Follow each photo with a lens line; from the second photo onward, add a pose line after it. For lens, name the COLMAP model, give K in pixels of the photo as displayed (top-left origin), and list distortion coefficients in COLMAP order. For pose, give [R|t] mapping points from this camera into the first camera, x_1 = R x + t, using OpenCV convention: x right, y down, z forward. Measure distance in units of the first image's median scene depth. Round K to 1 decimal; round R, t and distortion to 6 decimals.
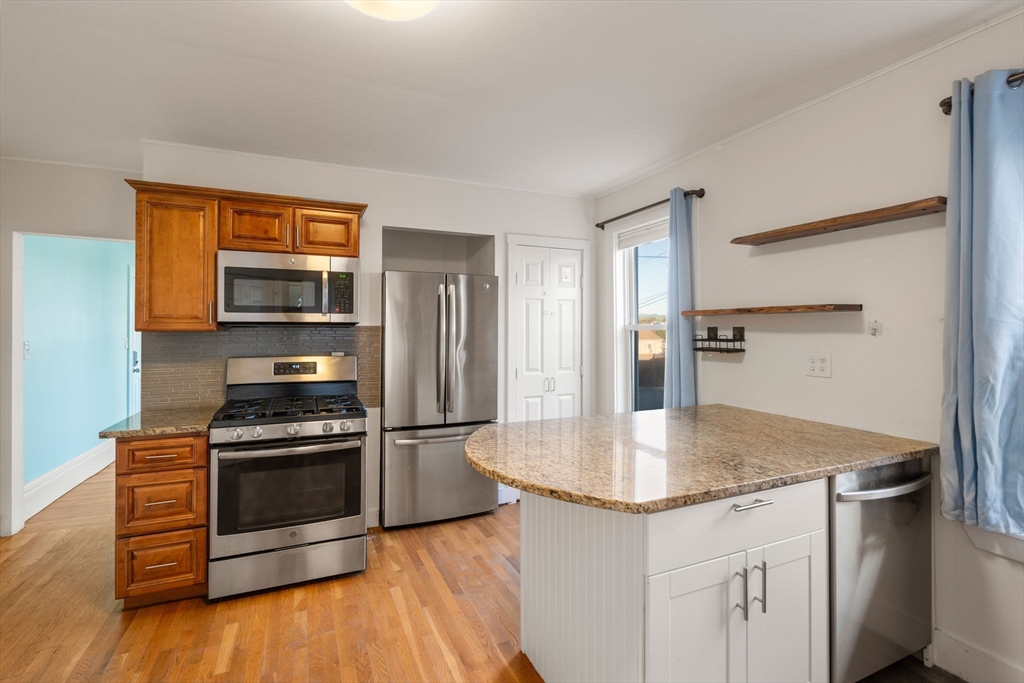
lens RADIAL K [[473.8, 0, 512.4], [0, 473.8, 336.2], [0, 0, 1]] dist [0.003841, 0.000636]
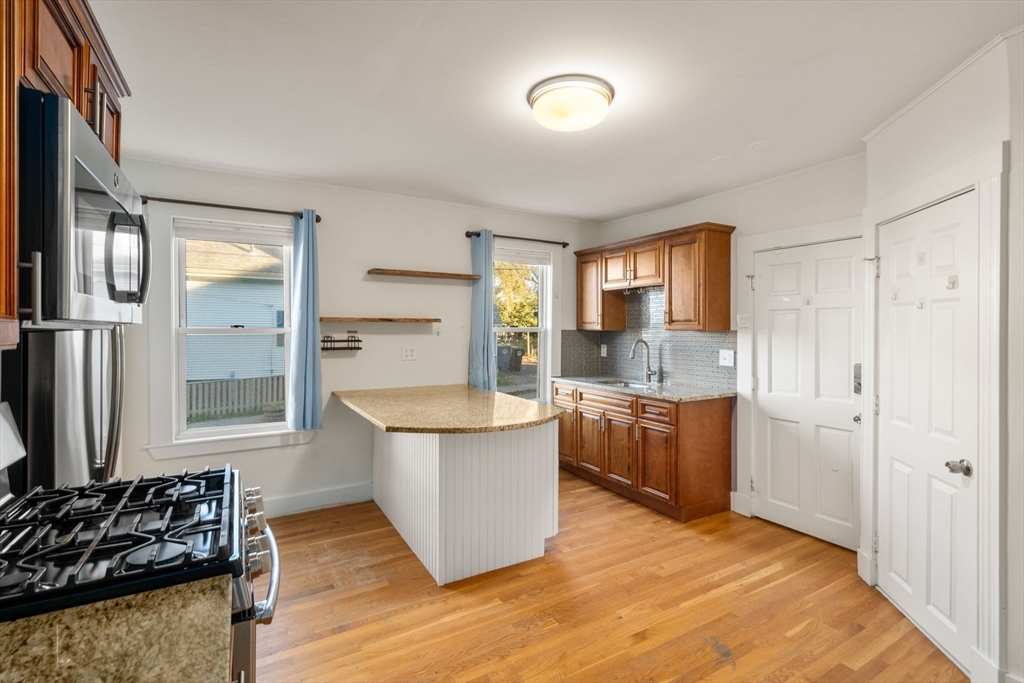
lens RADIAL K [[473.8, 0, 512.9], [0, 473.8, 333.8], [0, 0, 1]] dist [0.003841, 0.000636]
pose [[-0.105098, -0.007016, 0.994437, -1.250889], [0.021306, 0.999730, 0.009305, -0.019450], [-0.994234, 0.022165, -0.104920, 0.919676]]
